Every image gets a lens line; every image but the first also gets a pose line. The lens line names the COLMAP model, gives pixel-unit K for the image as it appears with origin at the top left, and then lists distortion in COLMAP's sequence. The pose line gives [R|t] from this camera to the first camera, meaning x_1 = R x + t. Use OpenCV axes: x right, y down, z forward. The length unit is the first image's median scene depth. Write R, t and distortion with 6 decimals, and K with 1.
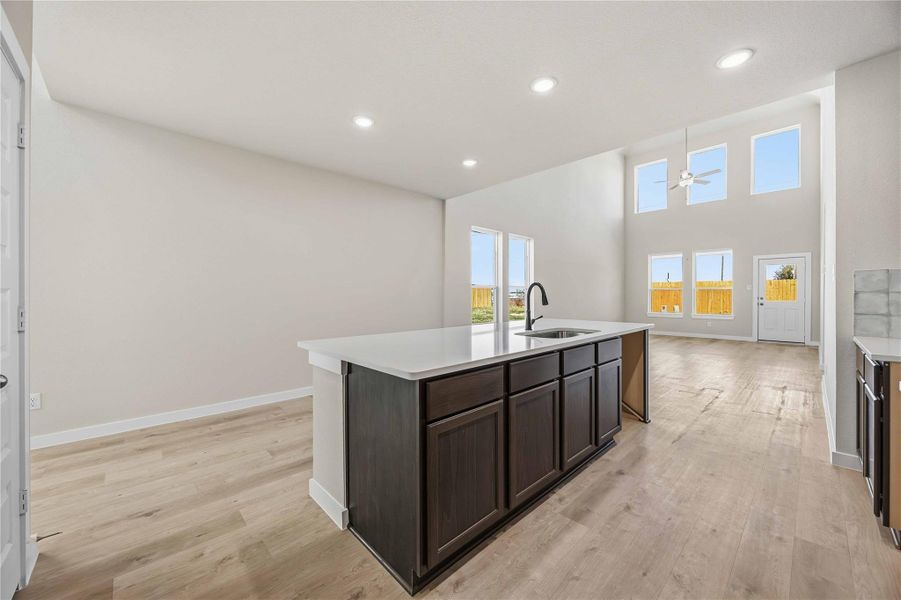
lens RADIAL K [[343.0, 0, 451.8], [0, 343.0, 296.3], [0, 0, 1]] dist [-0.003842, 0.000544]
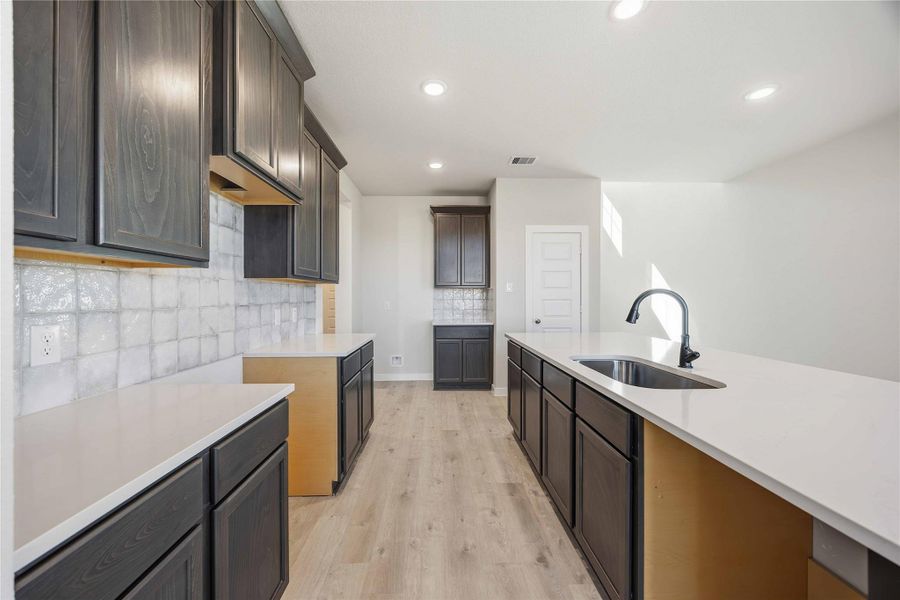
lens RADIAL K [[342.7, 0, 444.8], [0, 342.7, 299.1], [0, 0, 1]] dist [-0.003842, 0.000544]
pose [[-0.678748, 0.007410, -0.734334, 1.385812], [0.001496, 0.999961, 0.008708, -0.042638], [0.734370, 0.004812, -0.678732, 1.604486]]
